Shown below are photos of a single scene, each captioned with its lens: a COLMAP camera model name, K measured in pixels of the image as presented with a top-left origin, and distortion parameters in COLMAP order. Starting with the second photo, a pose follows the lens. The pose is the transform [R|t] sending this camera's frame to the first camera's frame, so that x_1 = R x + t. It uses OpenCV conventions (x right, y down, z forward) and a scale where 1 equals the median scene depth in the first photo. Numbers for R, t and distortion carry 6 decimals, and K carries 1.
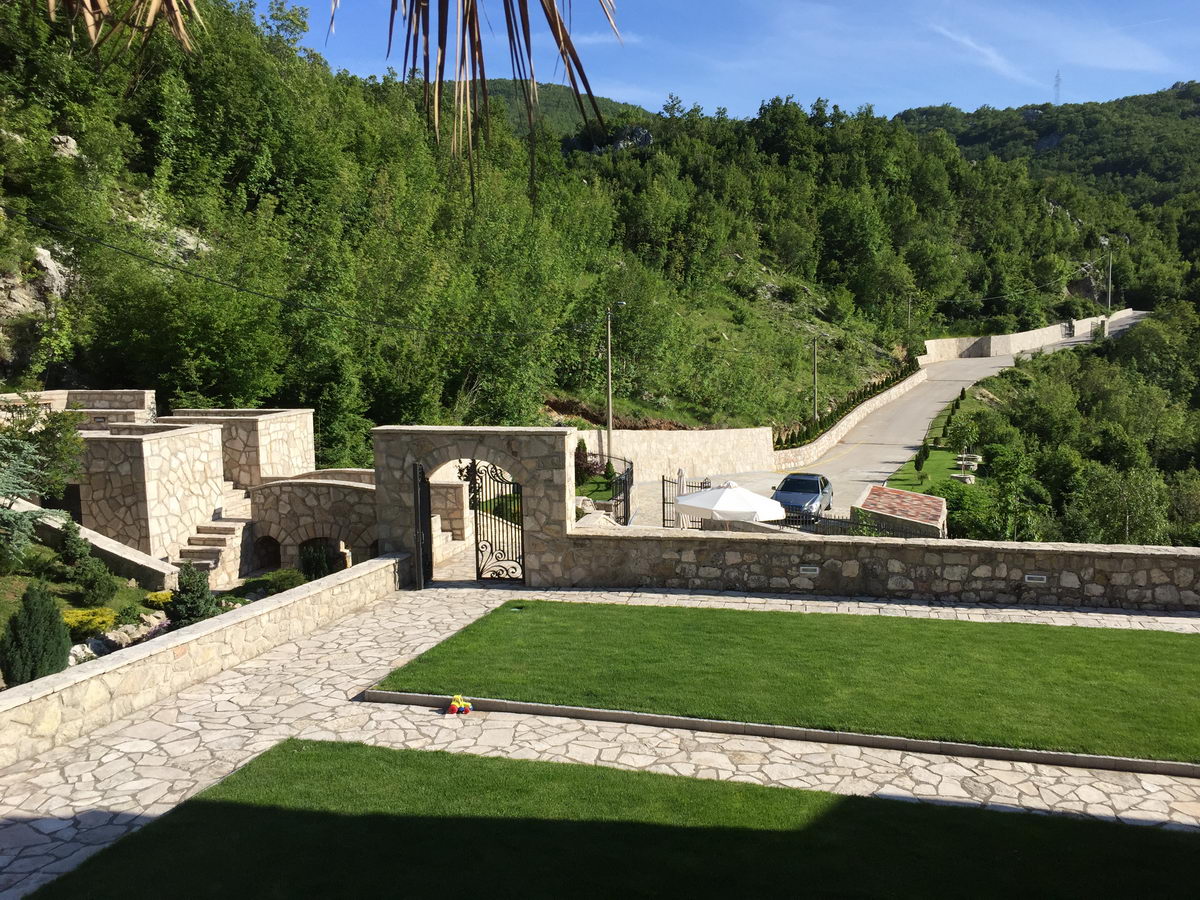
lens RADIAL K [[1023.7, 0, 605.7], [0, 1023.7, 448.9], [0, 0, 1]] dist [0.072939, -0.107216]
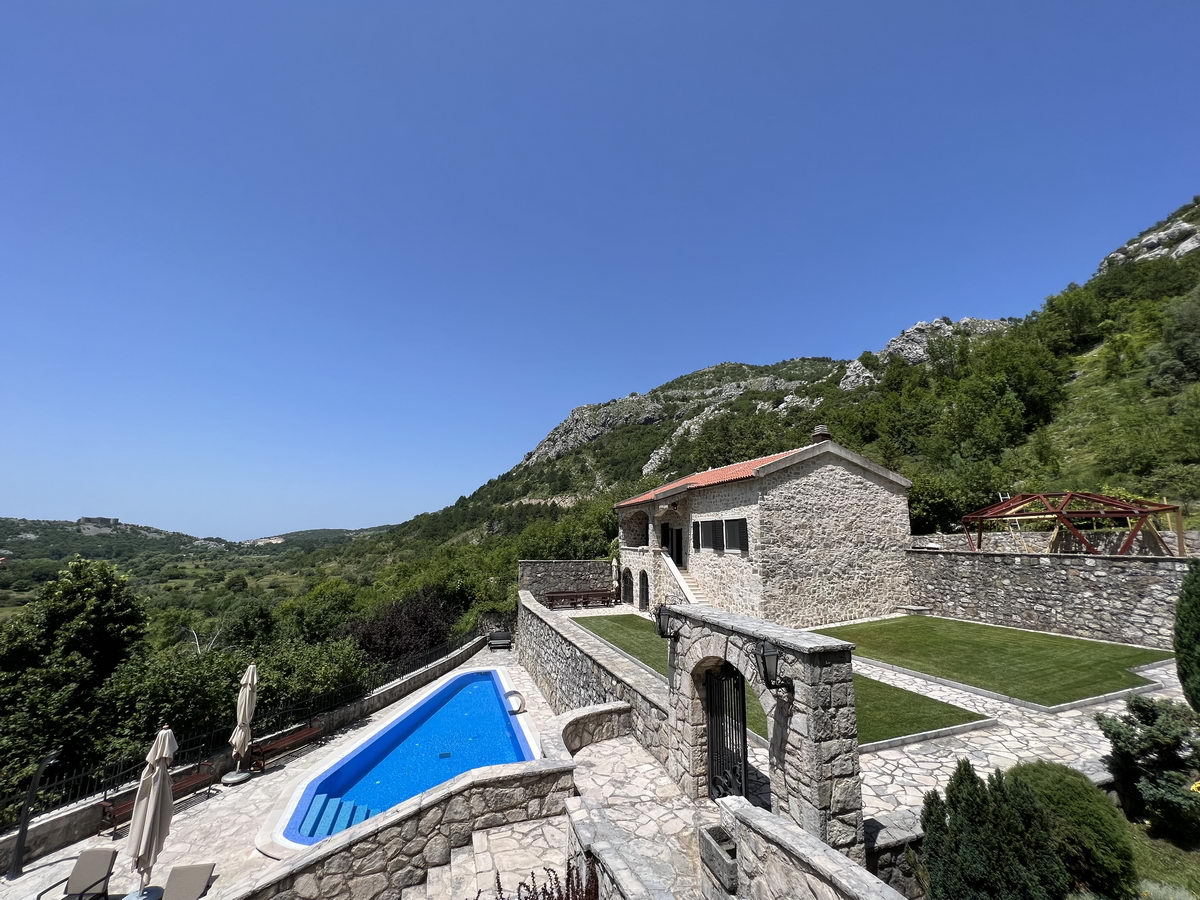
lens RADIAL K [[480.7, 0, 599.4], [0, 480.7, 447.5], [0, 0, 1]] dist [-0.001753, 0.000860]
pose [[-0.519648, 0.163900, 0.838512, -0.522545], [0.074222, 0.986377, -0.146805, -0.131070], [-0.851151, -0.014050, -0.524734, 1.629408]]
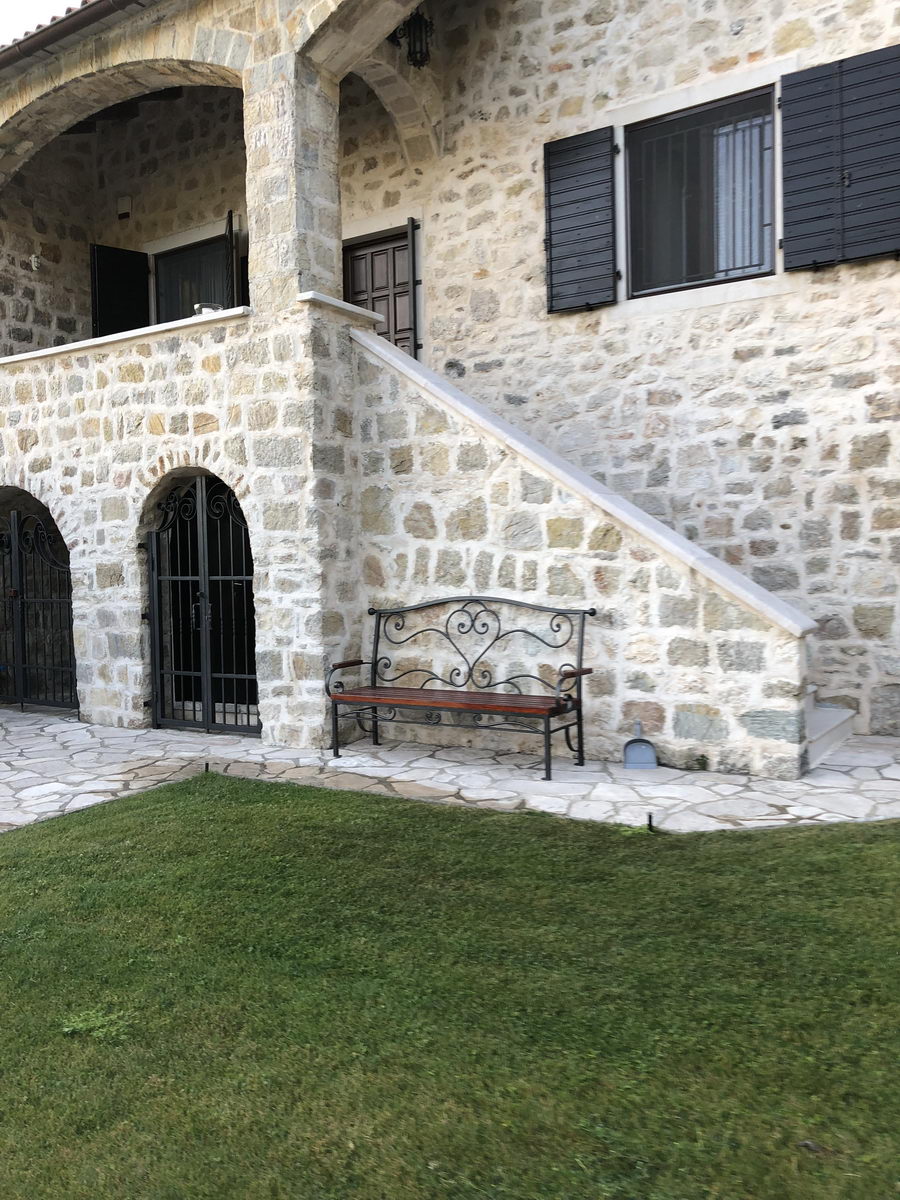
lens RADIAL K [[974.4, 0, 428.3], [0, 974.4, 597.8], [0, 0, 1]] dist [0.068699, -0.104642]
pose [[-0.935518, 0.014587, 0.352979, 0.675851], [0.062811, 0.990096, 0.125555, 0.081817], [-0.347651, 0.139630, -0.927169, 0.992974]]
